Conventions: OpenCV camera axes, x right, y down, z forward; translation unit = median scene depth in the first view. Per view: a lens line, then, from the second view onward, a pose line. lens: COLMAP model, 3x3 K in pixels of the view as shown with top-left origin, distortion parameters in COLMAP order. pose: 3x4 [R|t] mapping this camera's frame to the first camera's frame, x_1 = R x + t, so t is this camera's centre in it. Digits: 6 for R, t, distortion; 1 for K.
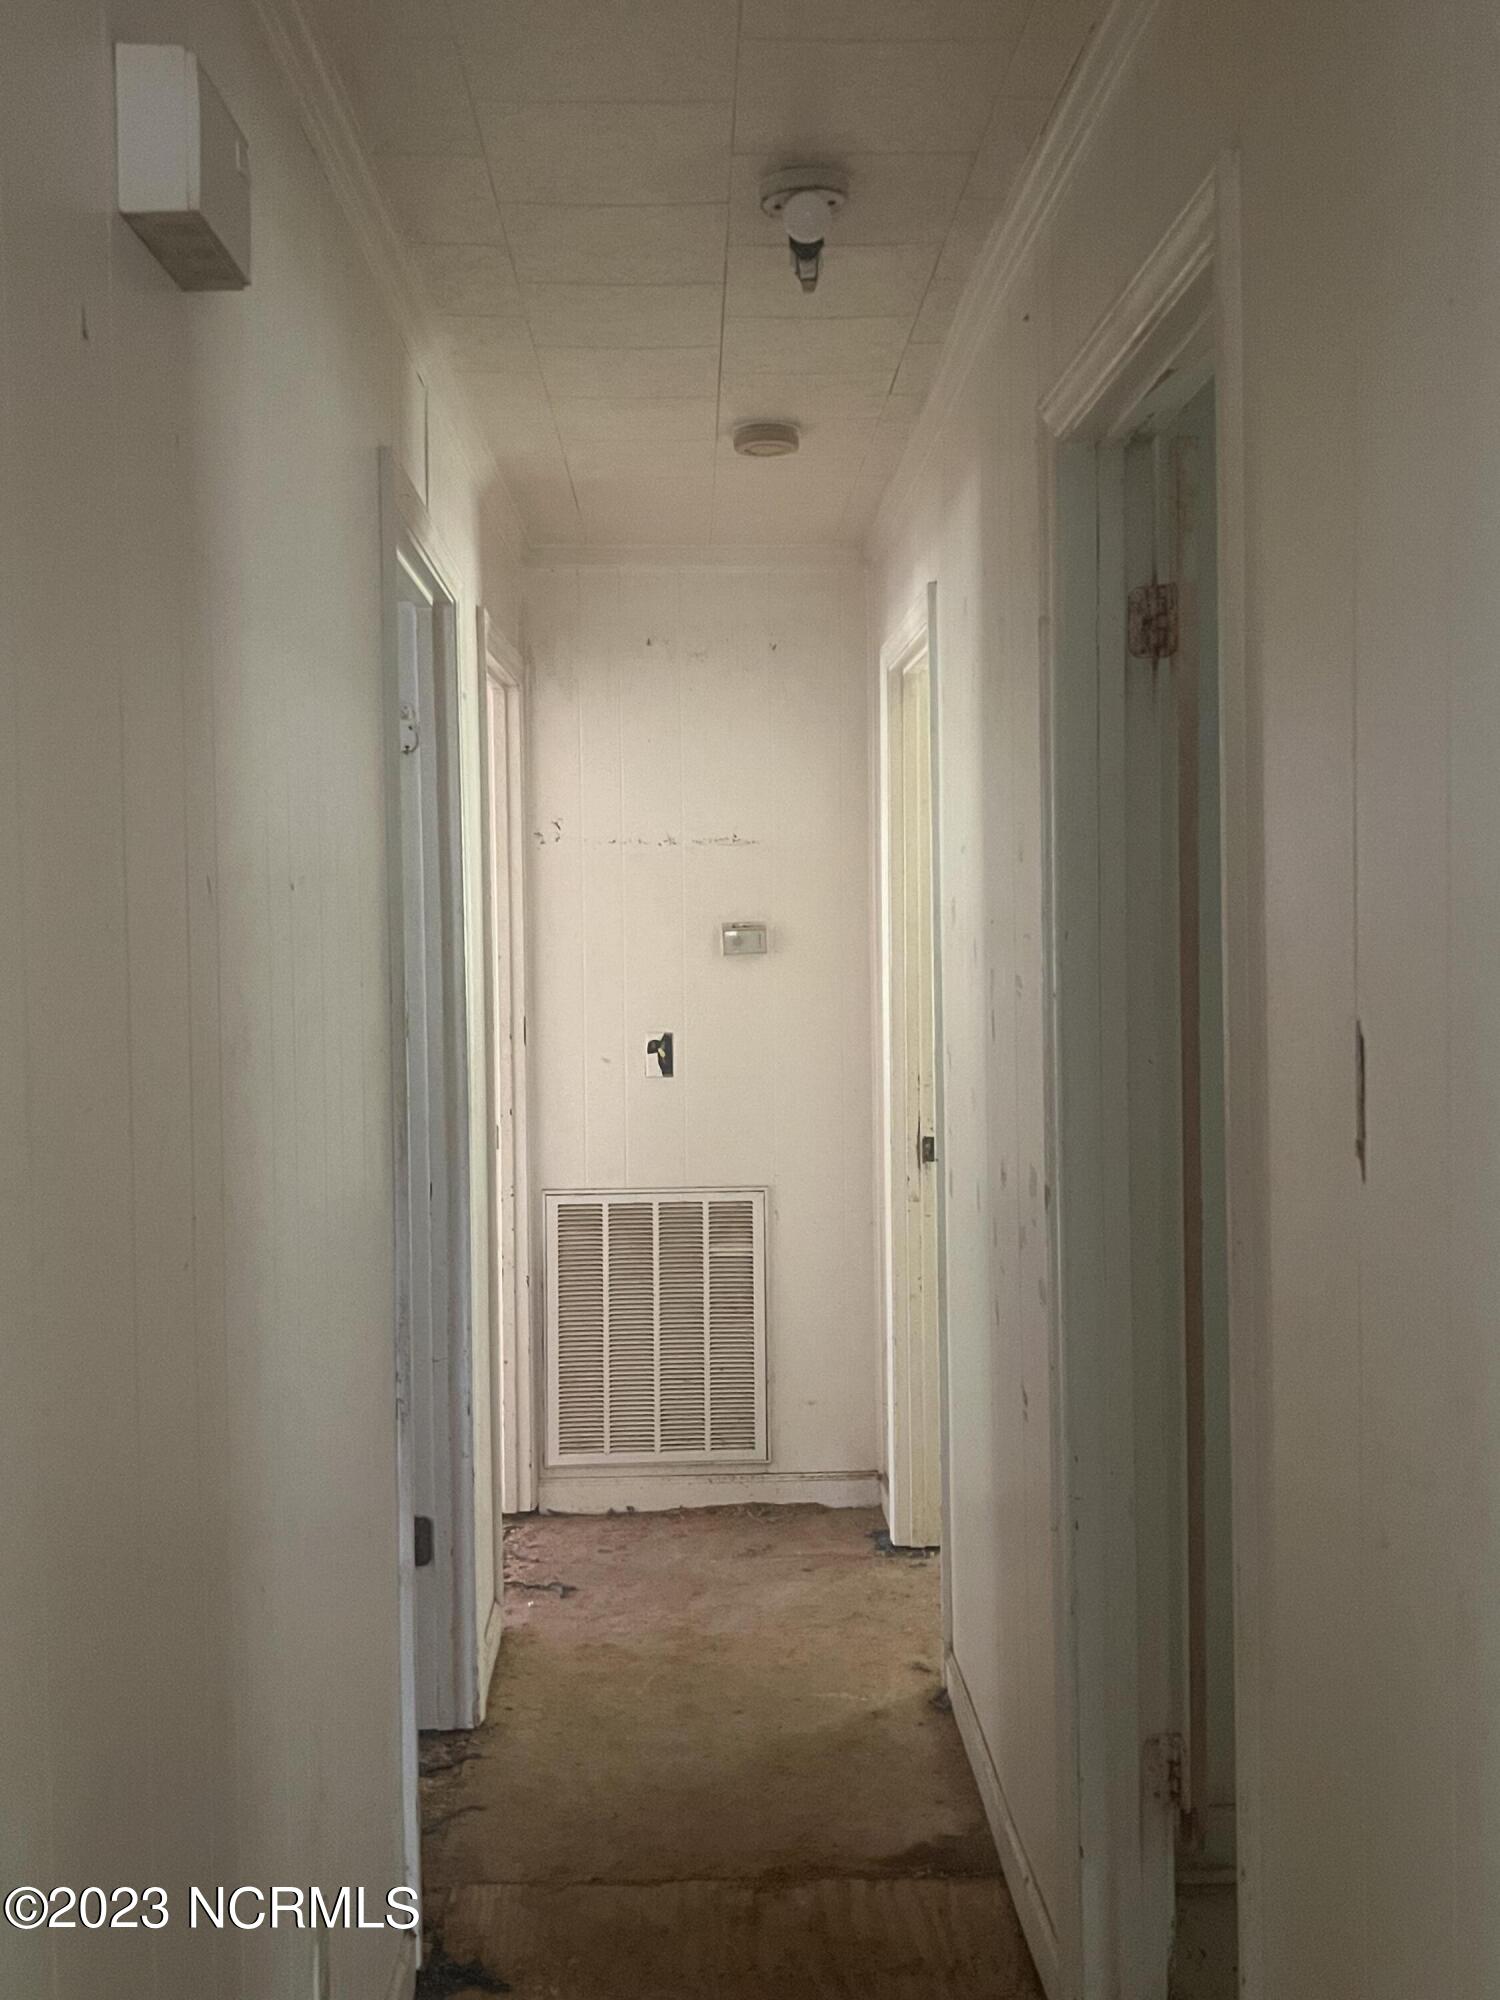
lens RADIAL K [[1901.6, 0, 744.7], [0, 1901.6, 995.1], [0, 0, 1]] dist [0.025642, 0.000000]
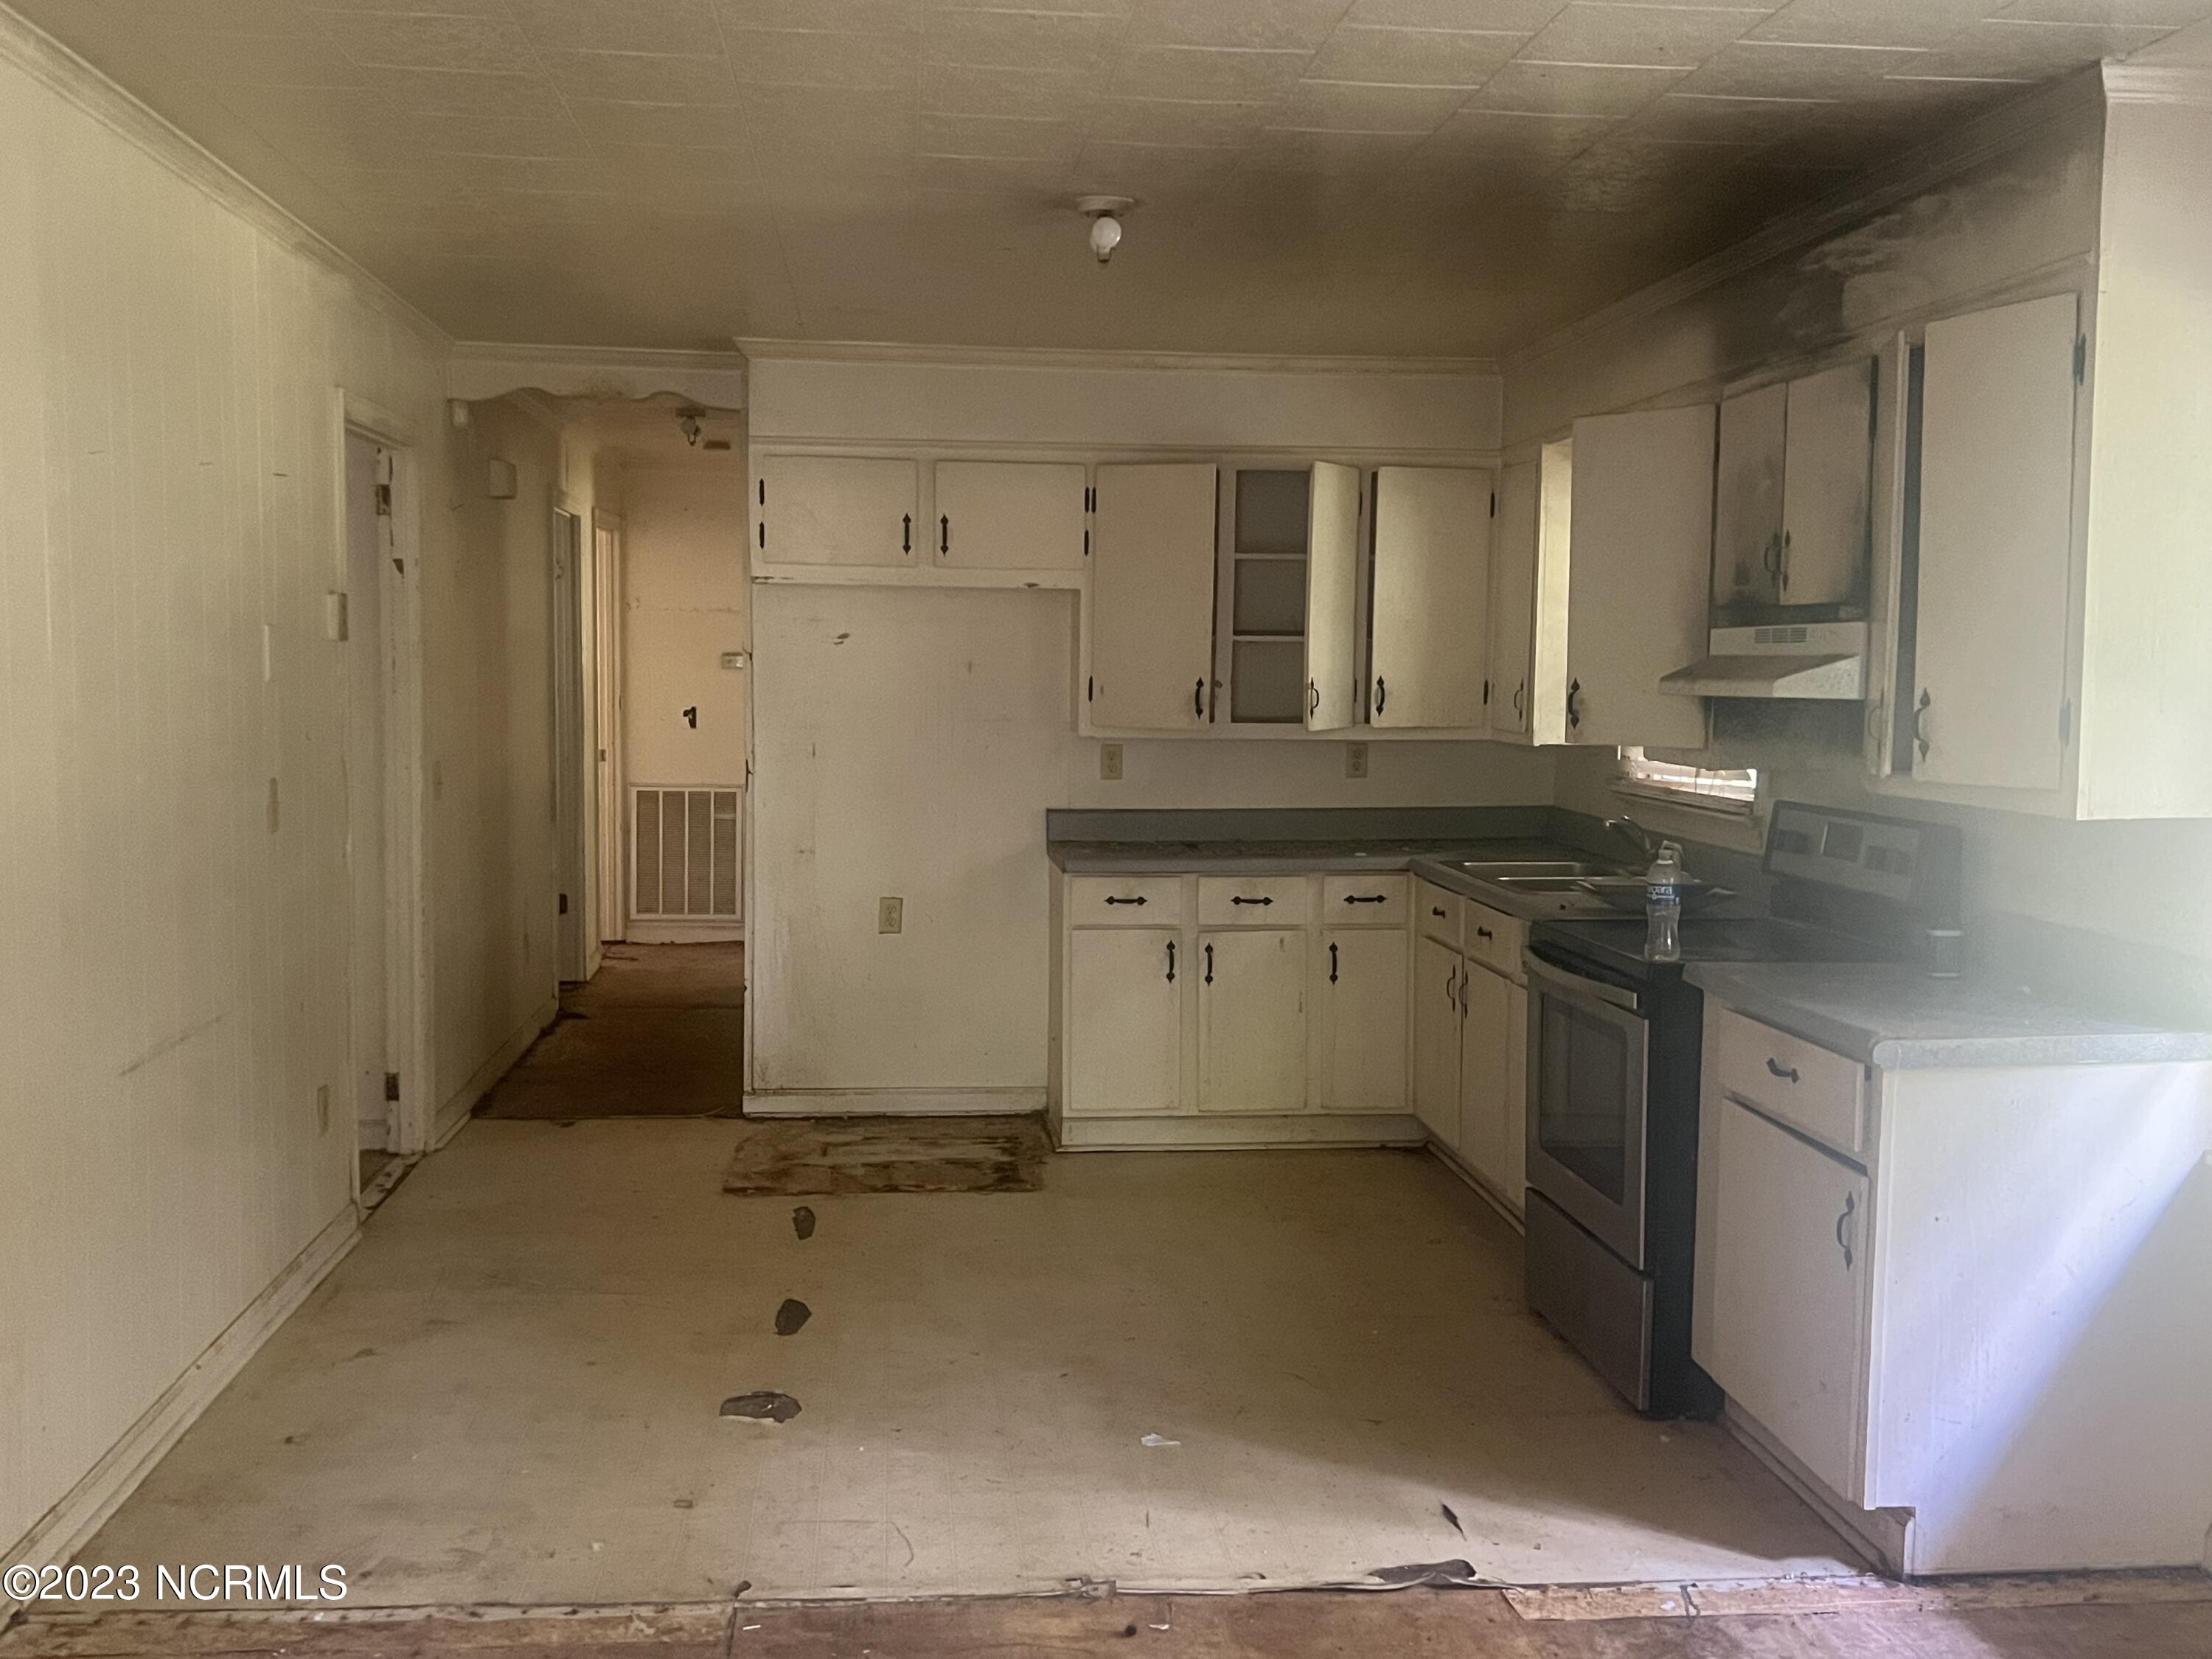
lens RADIAL K [[2103.2, 0, 1112.9], [0, 2103.2, 830.7], [0, 0, 1]] dist [0.025642, 0.000000]
pose [[0.997295, 0.014704, 0.072017, 0.243128], [-0.017900, 0.998874, 0.043941, 0.045778], [-0.071290, -0.045111, 0.996435, -1.248077]]
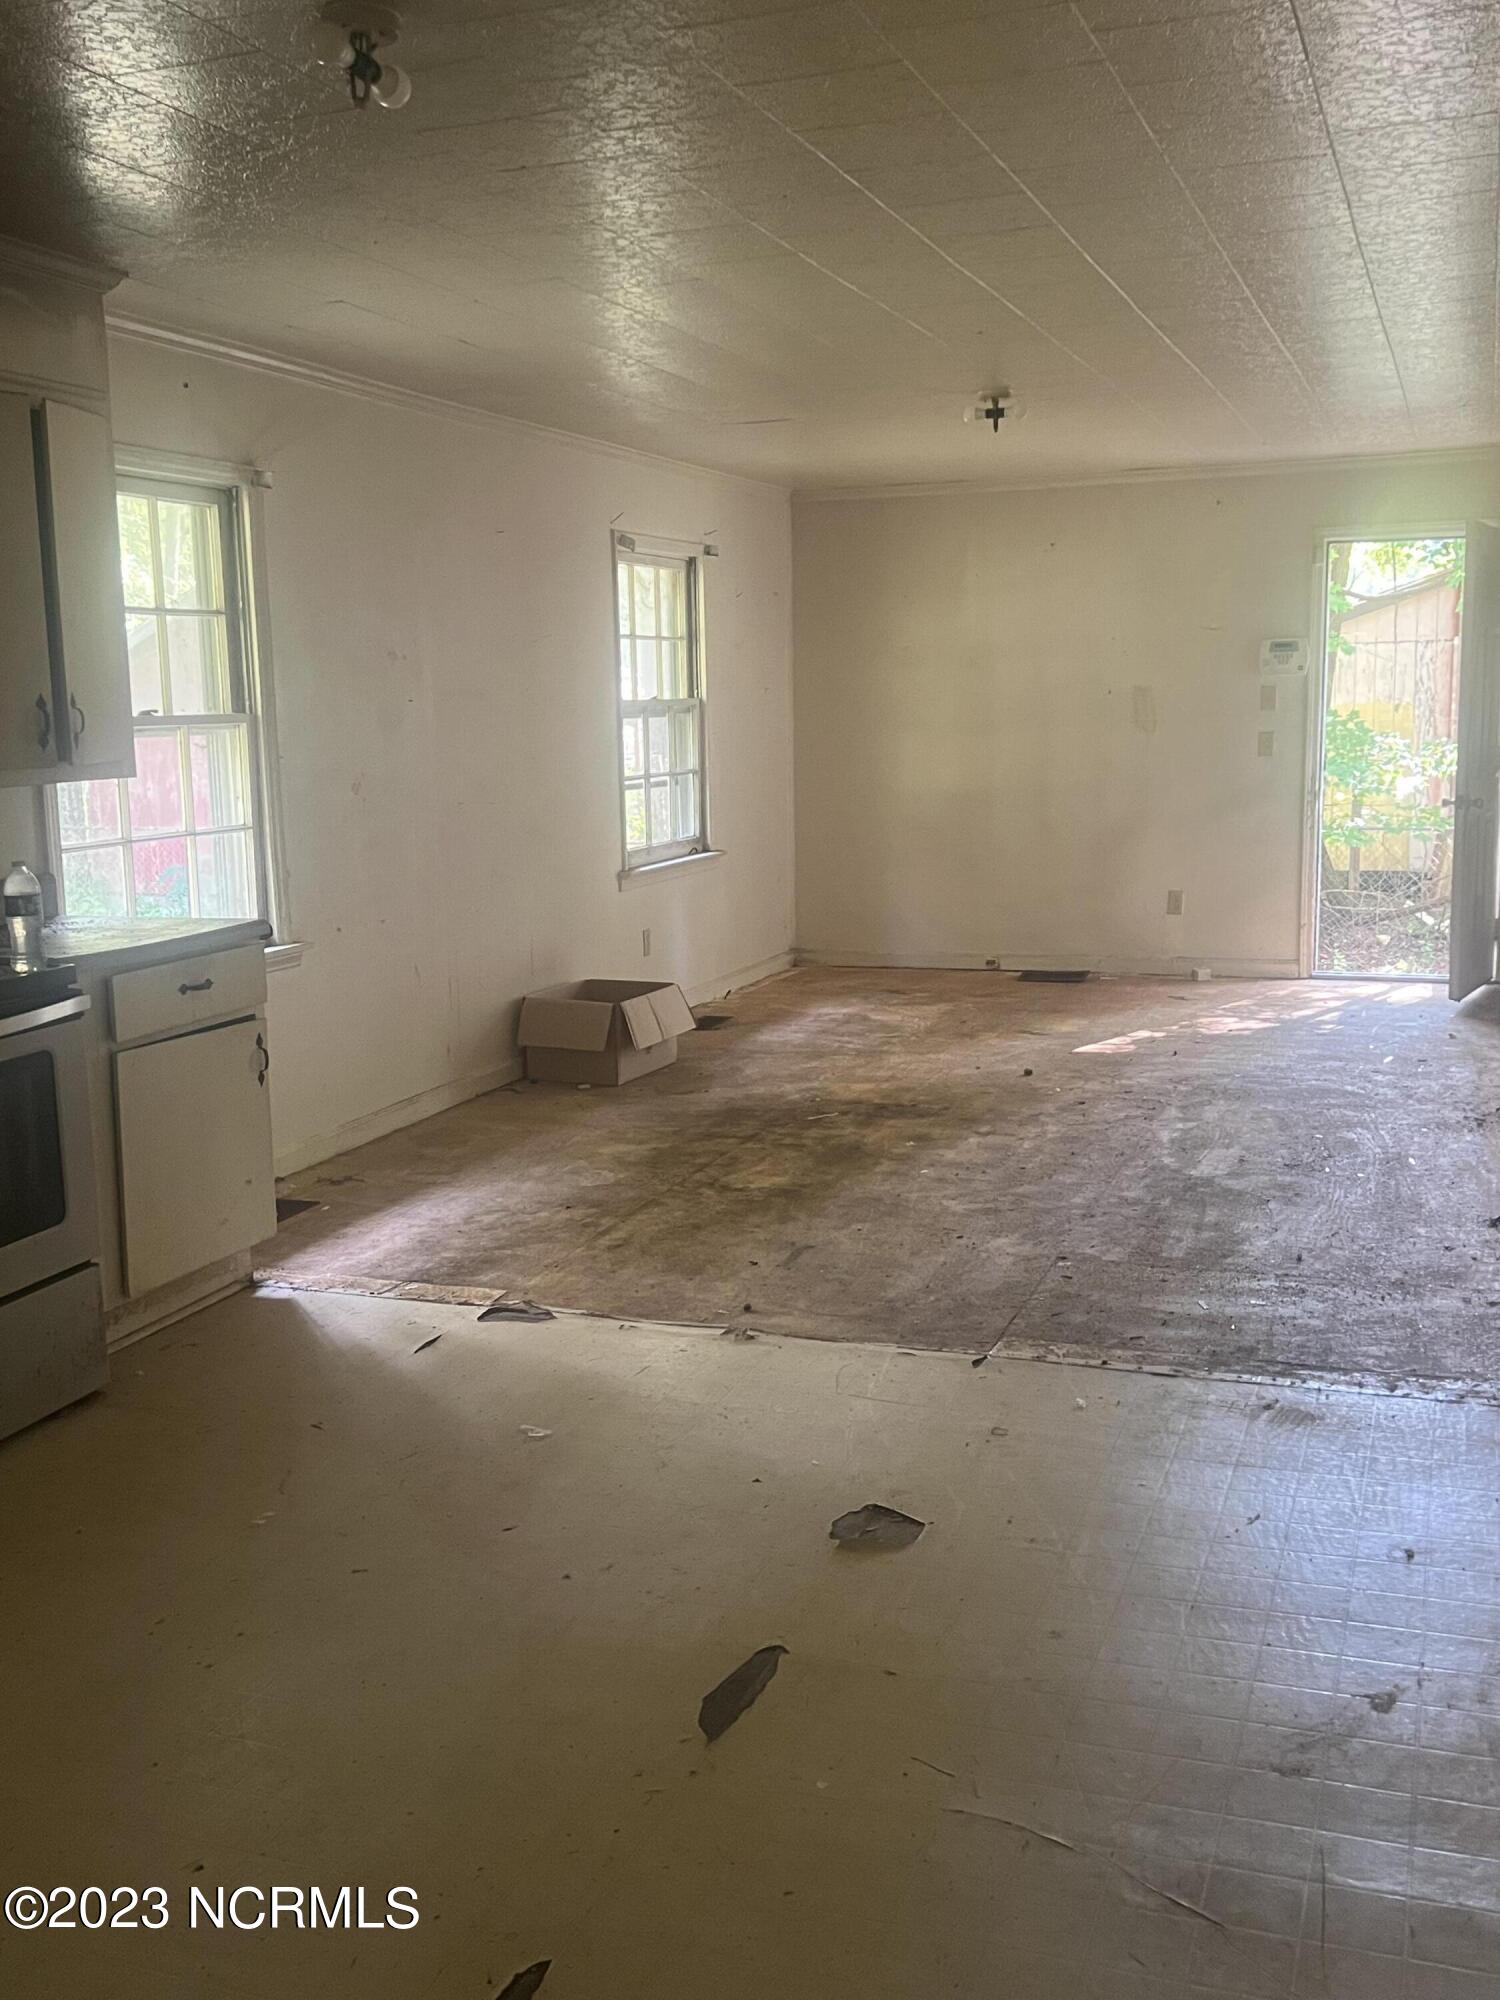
lens RADIAL K [[1901.6, 0, 749.9], [0, 1901.6, 1000.9], [0, 0, 1]] dist [0.025642, 0.000000]
pose [[-0.923985, -0.028750, 0.381346, -0.213828], [0.046867, 0.981141, 0.187524, -0.009175], [-0.379546, 0.191142, -0.905213, 1.052209]]
